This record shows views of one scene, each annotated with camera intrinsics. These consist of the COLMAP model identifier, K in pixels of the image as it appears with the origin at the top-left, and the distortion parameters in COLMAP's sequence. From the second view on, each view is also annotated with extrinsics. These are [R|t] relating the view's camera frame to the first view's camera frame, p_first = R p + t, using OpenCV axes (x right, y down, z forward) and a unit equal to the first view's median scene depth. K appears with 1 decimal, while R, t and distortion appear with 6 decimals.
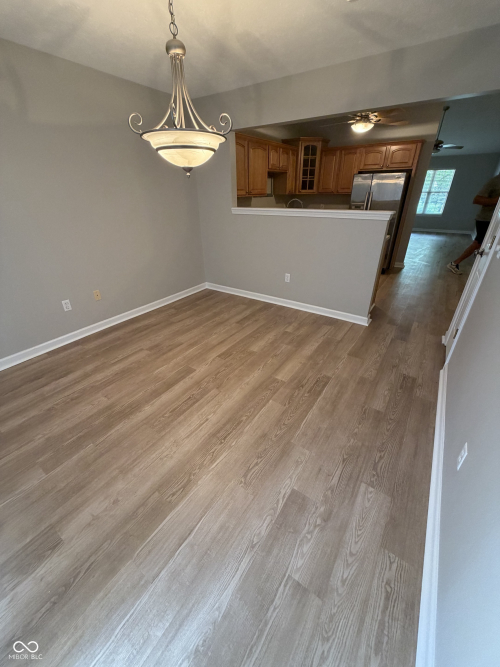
lens RADIAL K [[266.3, 0, 250.5], [0, 266.3, 330.7], [0, 0, 1]] dist [0.000719, 0.000766]
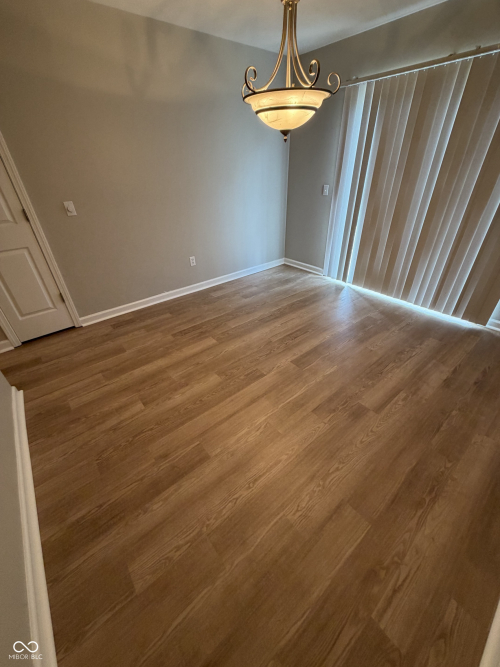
lens RADIAL K [[266.3, 0, 250.5], [0, 266.3, 330.7], [0, 0, 1]] dist [0.000719, 0.000766]
pose [[-0.960440, -0.120674, 0.250984, -0.291947], [0.157653, 0.507321, 0.847213, -0.709871], [-0.229566, 0.853266, -0.468227, 1.377039]]
